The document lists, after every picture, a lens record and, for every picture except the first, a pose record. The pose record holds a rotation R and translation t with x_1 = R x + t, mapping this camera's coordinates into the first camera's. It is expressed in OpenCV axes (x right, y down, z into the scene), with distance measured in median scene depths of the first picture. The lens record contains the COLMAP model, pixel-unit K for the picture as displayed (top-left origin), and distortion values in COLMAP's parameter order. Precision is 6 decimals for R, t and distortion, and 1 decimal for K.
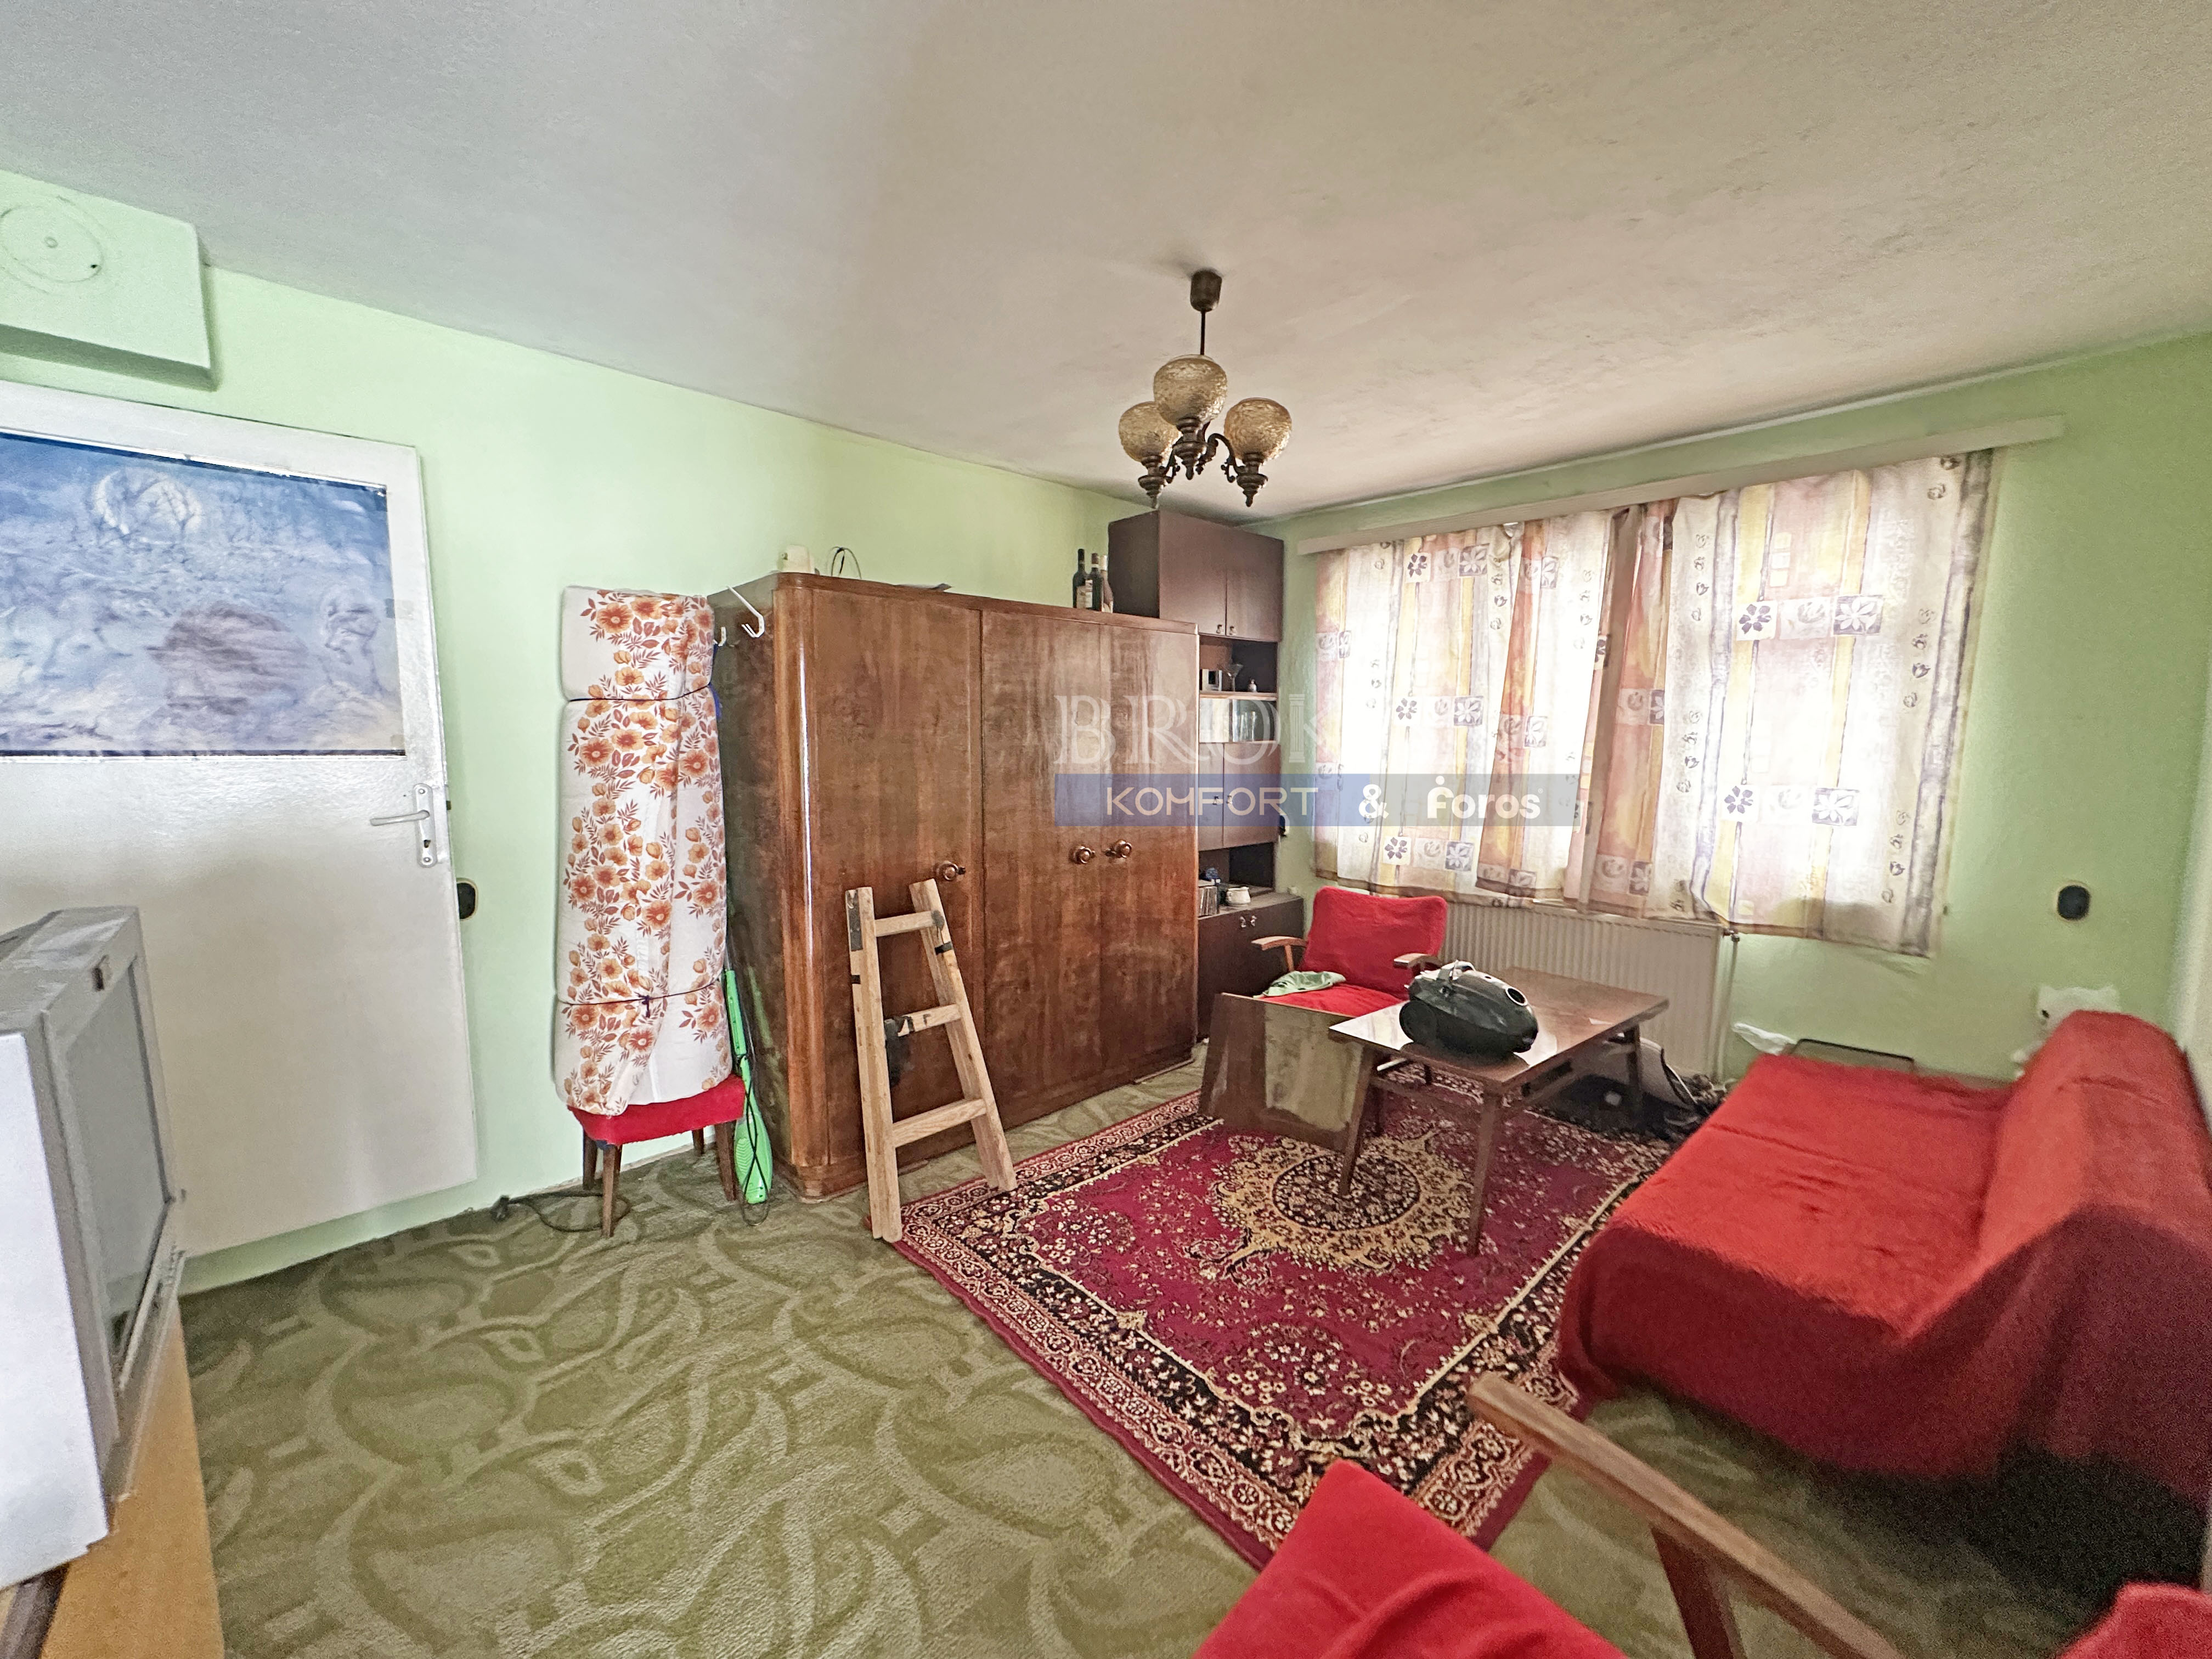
lens RADIAL K [[883.0, 0, 1109.0], [0, 883.0, 837.0], [0, 0, 1]] dist [-0.004051, 0.000786]
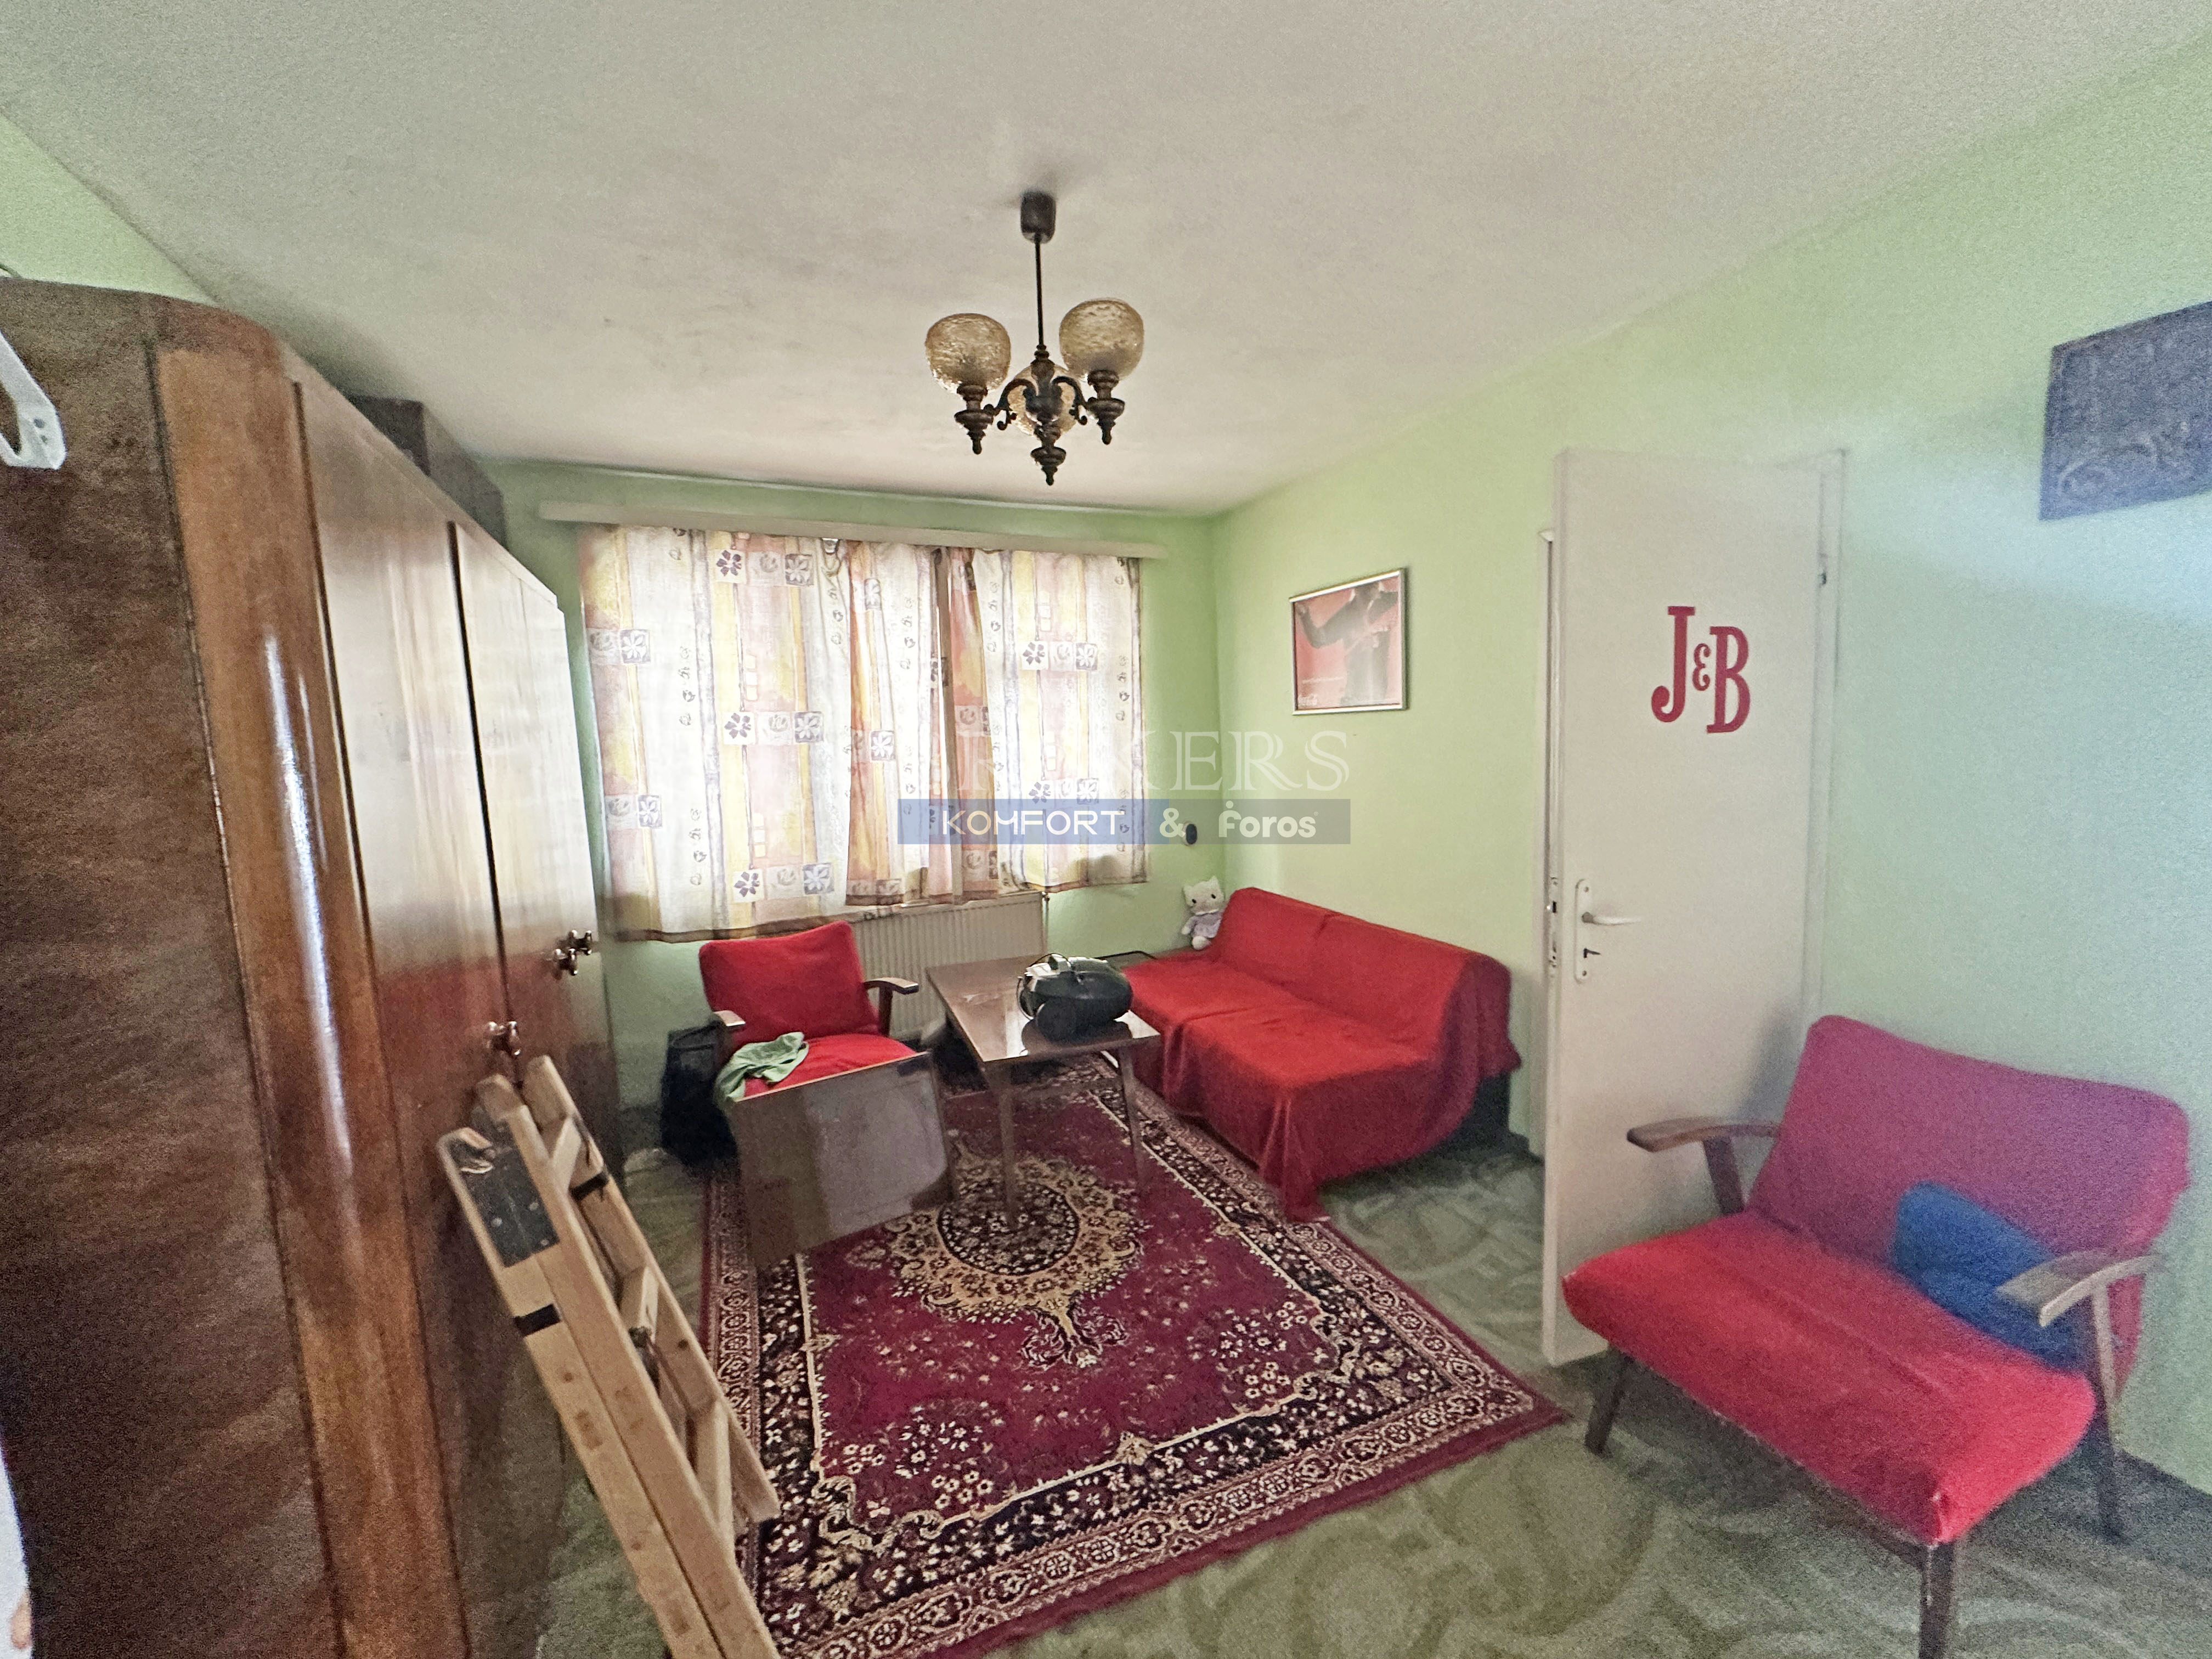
lens RADIAL K [[883.0, 0, 1101.0], [0, 883.0, 833.5], [0, 0, 1]] dist [-0.004051, 0.000786]
pose [[0.346797, -0.112236, 0.931201, -0.496454], [0.148302, 0.986887, 0.063718, -0.054802], [-0.926142, 0.116002, 0.358894, 0.483711]]
